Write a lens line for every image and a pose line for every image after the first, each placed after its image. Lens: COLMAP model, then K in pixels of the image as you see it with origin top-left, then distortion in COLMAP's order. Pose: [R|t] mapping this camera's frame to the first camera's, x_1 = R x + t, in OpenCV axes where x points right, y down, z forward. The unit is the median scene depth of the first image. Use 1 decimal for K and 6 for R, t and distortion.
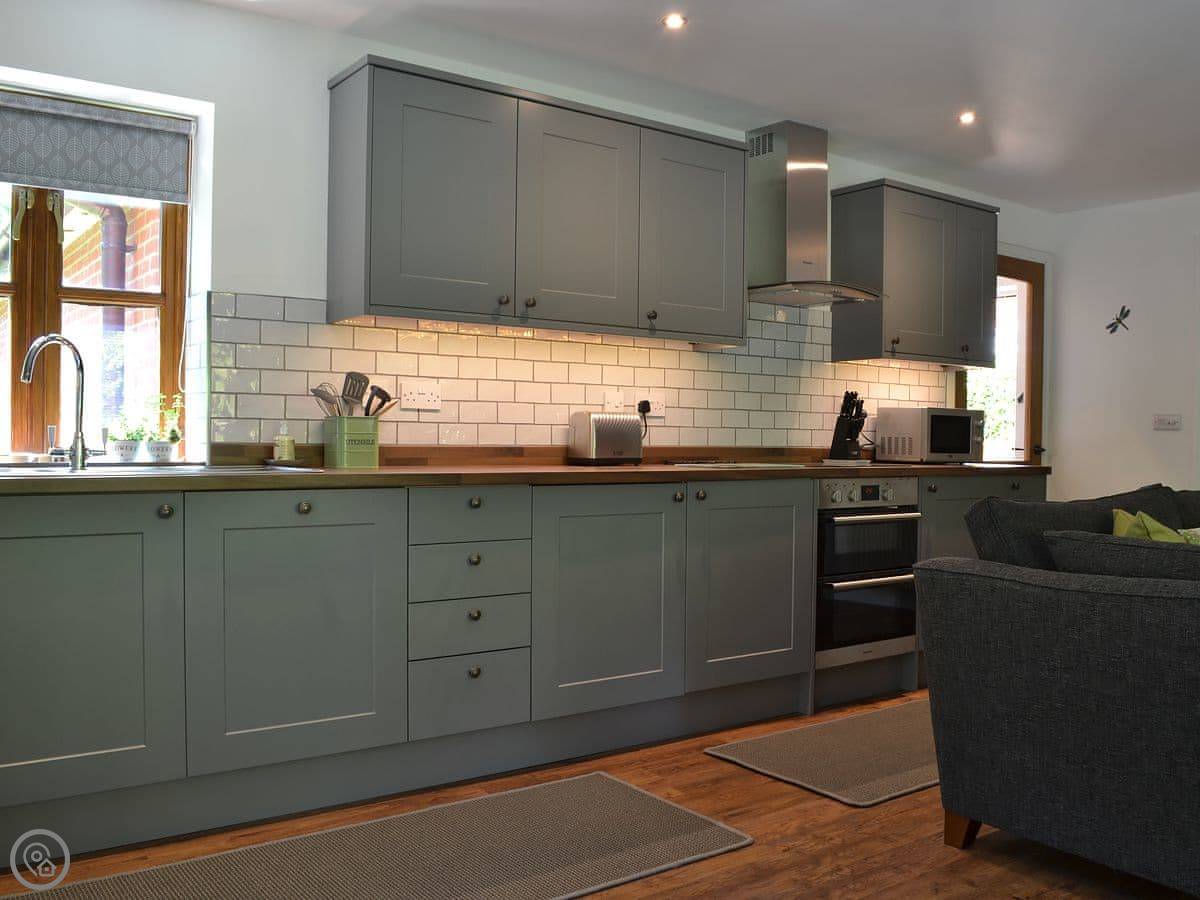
lens RADIAL K [[1075.9, 0, 635.4], [0, 1075.9, 457.9], [0, 0, 1]] dist [-0.089657, 0.018838]
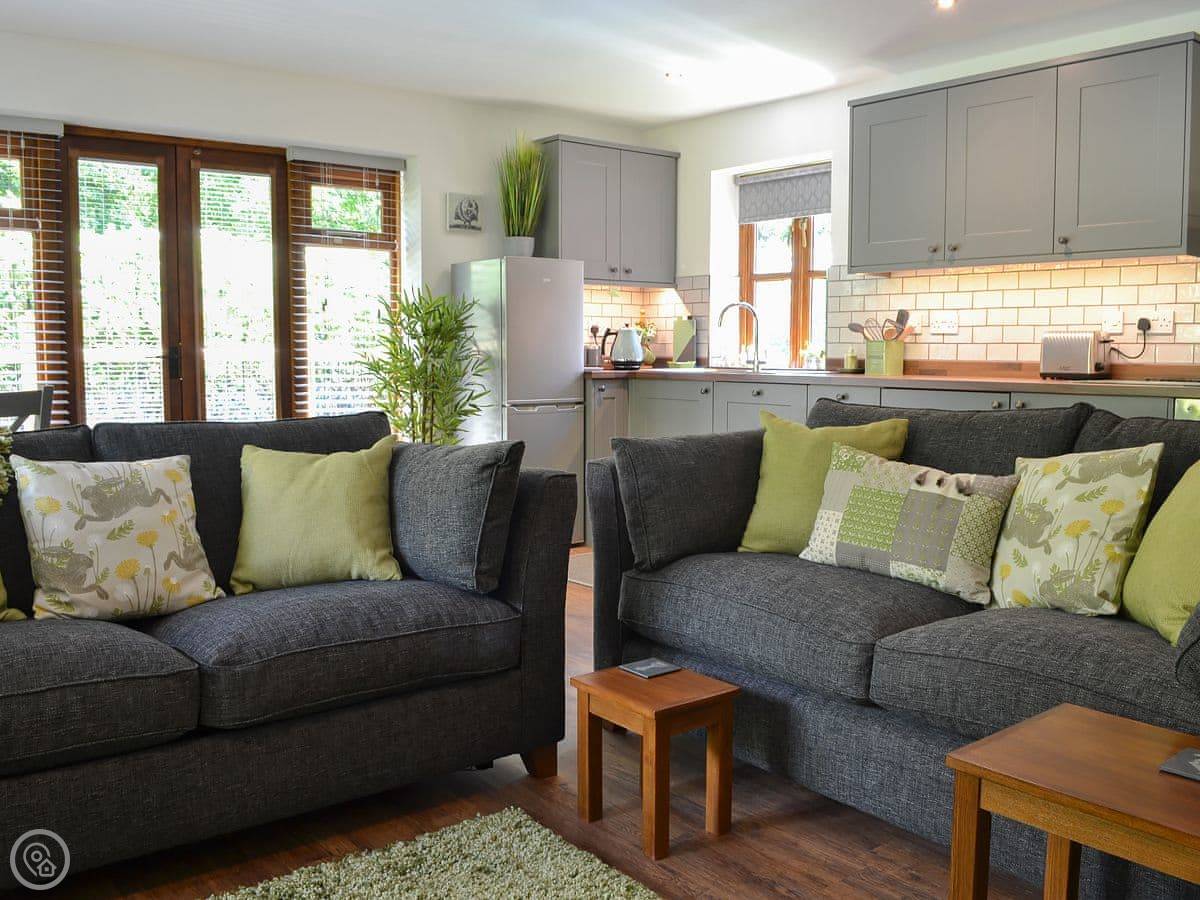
lens RADIAL K [[1075.9, 0, 608.3], [0, 1075.9, 456.7], [0, 0, 1]] dist [-0.089657, 0.018838]
pose [[0.014406, 0.087563, -0.996055, 0.934756], [-0.020768, 0.995969, 0.087255, 0.000393], [0.999681, 0.019429, 0.016166, 0.458877]]
